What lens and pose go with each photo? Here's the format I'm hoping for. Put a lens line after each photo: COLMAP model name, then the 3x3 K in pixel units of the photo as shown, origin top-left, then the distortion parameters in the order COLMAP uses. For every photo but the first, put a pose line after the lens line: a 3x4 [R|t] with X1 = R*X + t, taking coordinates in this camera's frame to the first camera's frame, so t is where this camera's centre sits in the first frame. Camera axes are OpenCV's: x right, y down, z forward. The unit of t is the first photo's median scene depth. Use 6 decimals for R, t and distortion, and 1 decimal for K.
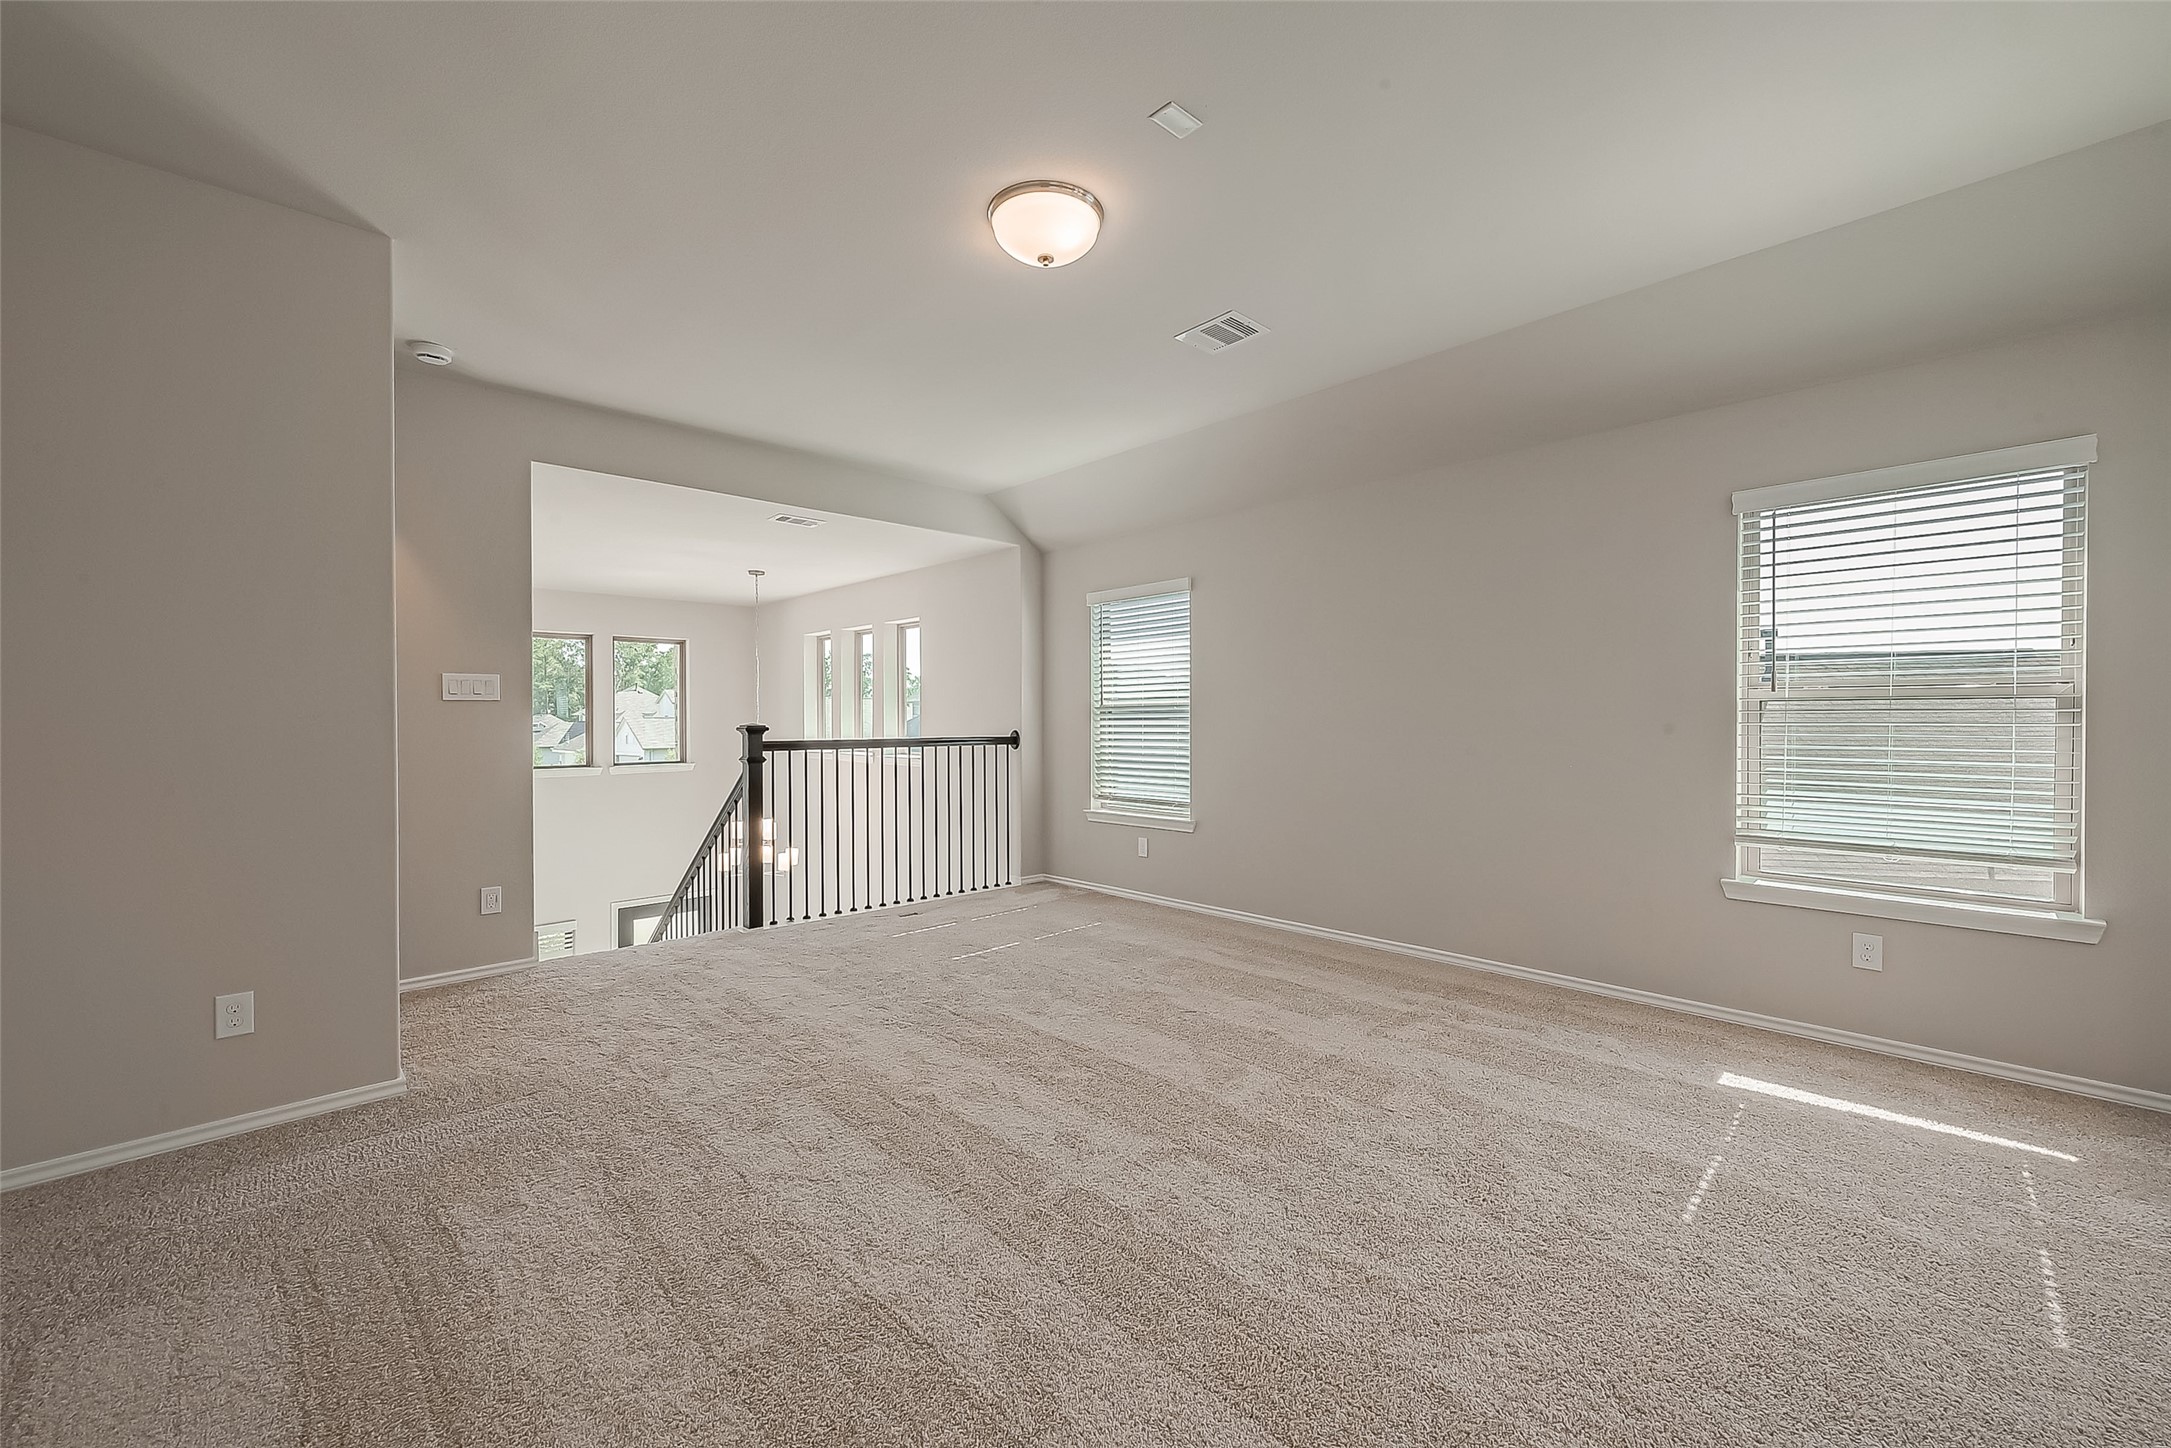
lens RADIAL K [[857.8, 0, 1090.2], [0, 857.8, 723.2], [0, 0, 1]] dist [-0.001036, -0.000256]
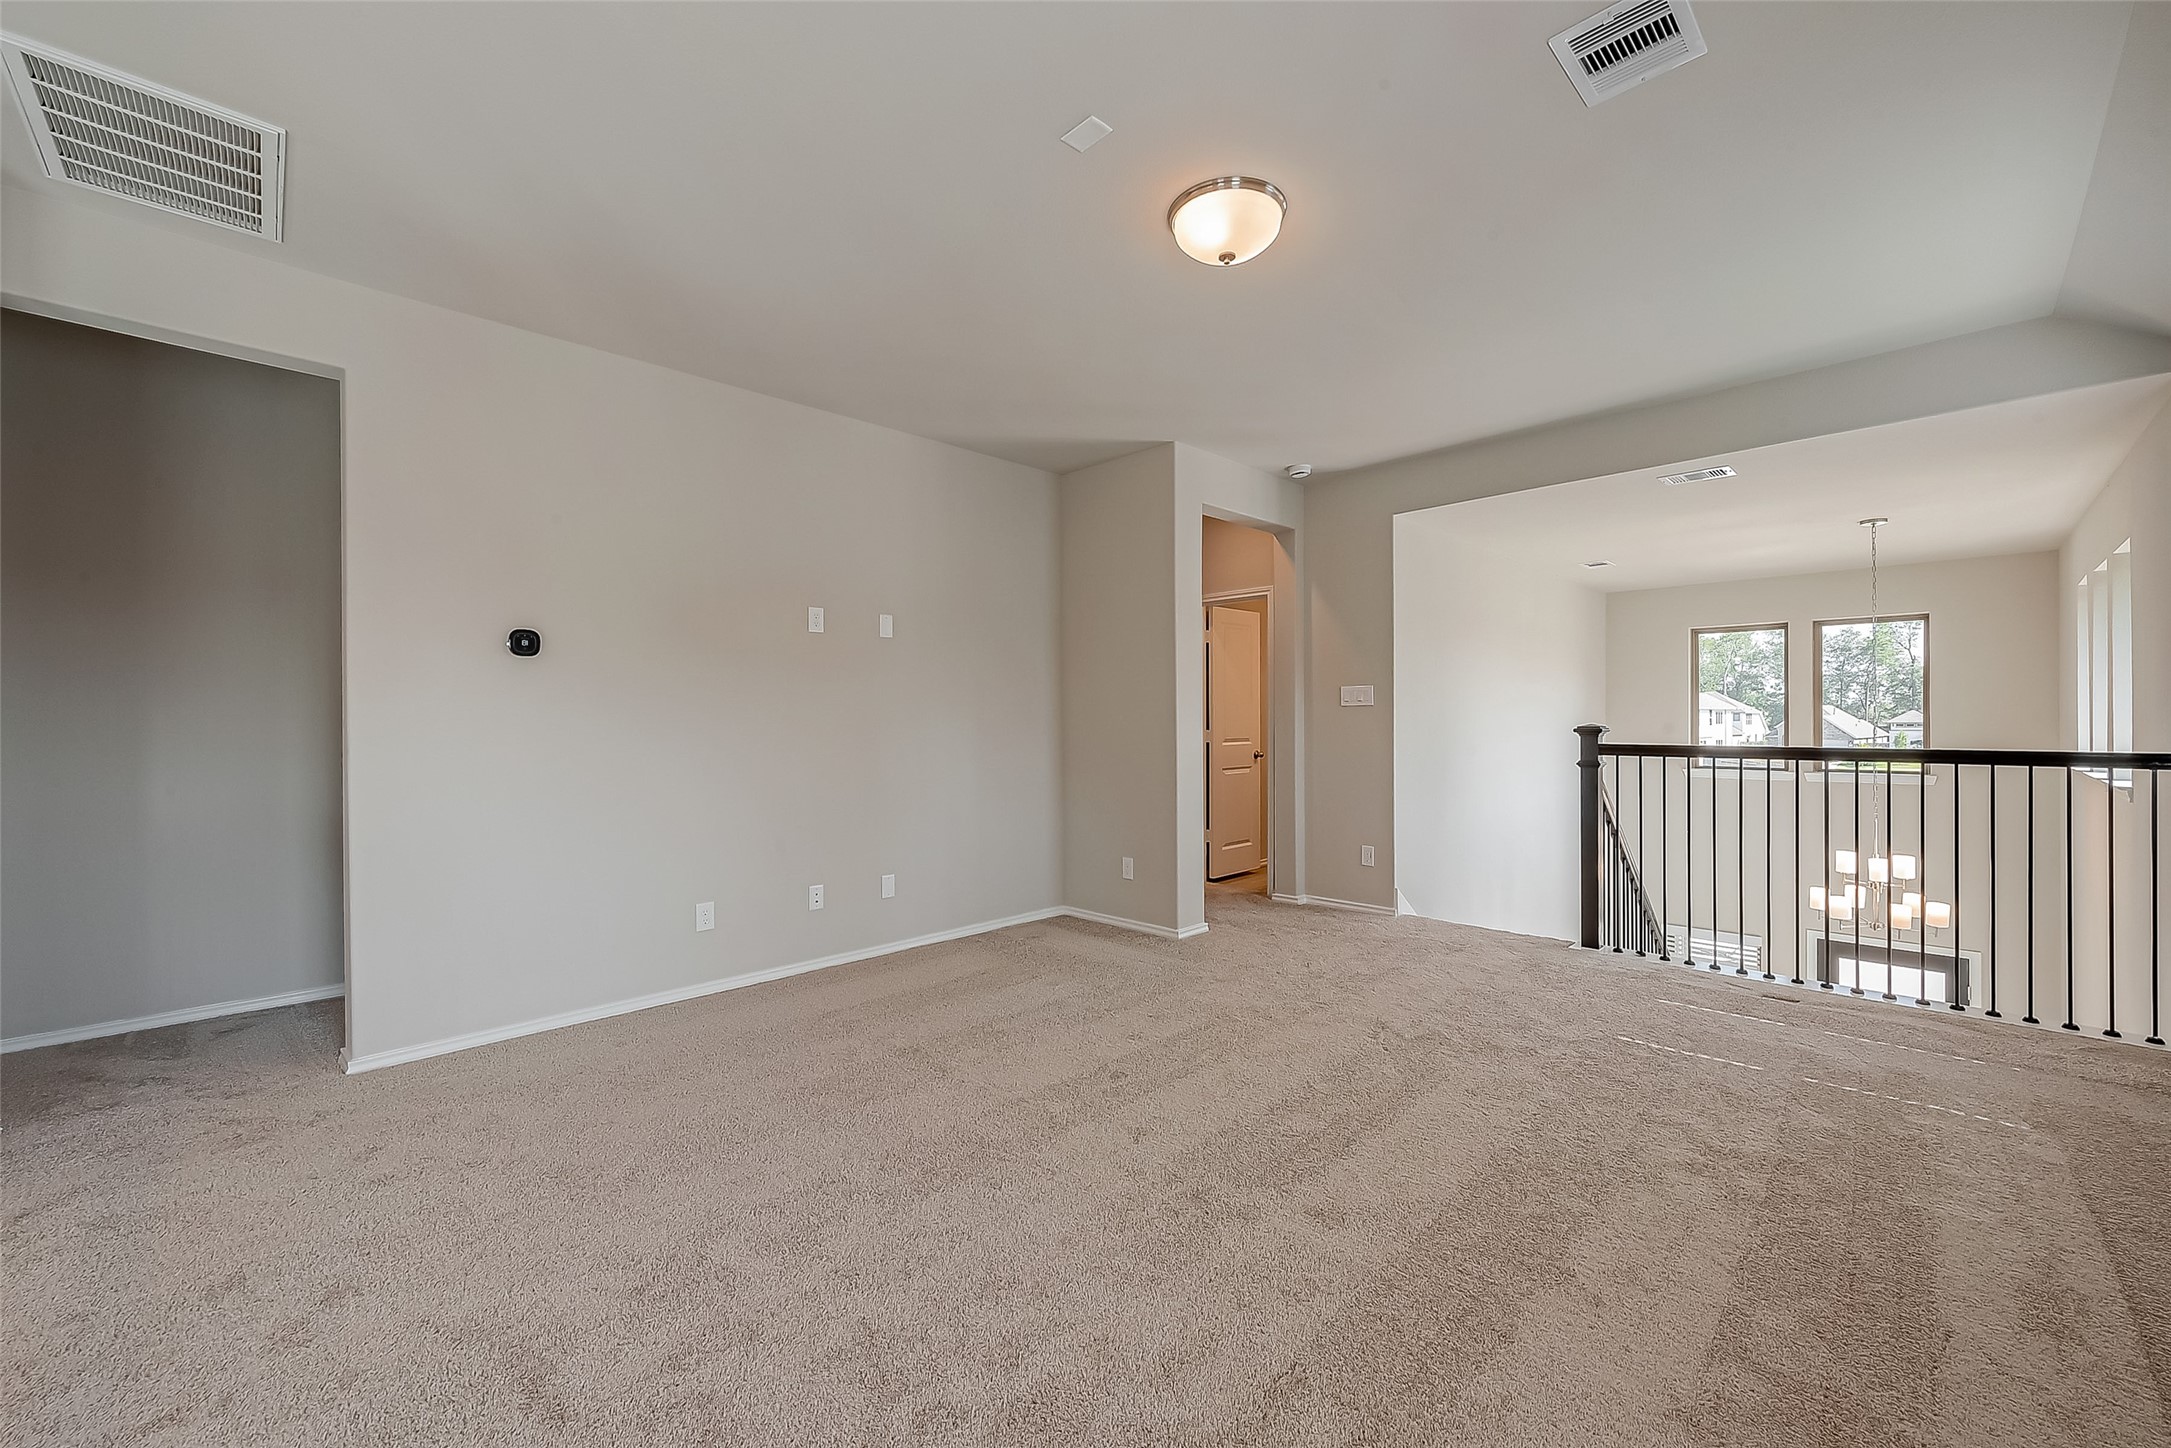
lens RADIAL K [[857.8, 0, 1090.2], [0, 857.8, 723.2], [0, 0, 1]] dist [-0.001036, -0.000256]
pose [[0.015888, 0.007699, -0.999844, 0.620654], [-0.001945, 0.999969, 0.007669, -0.007960], [0.999872, 0.001822, 0.015903, 0.548344]]
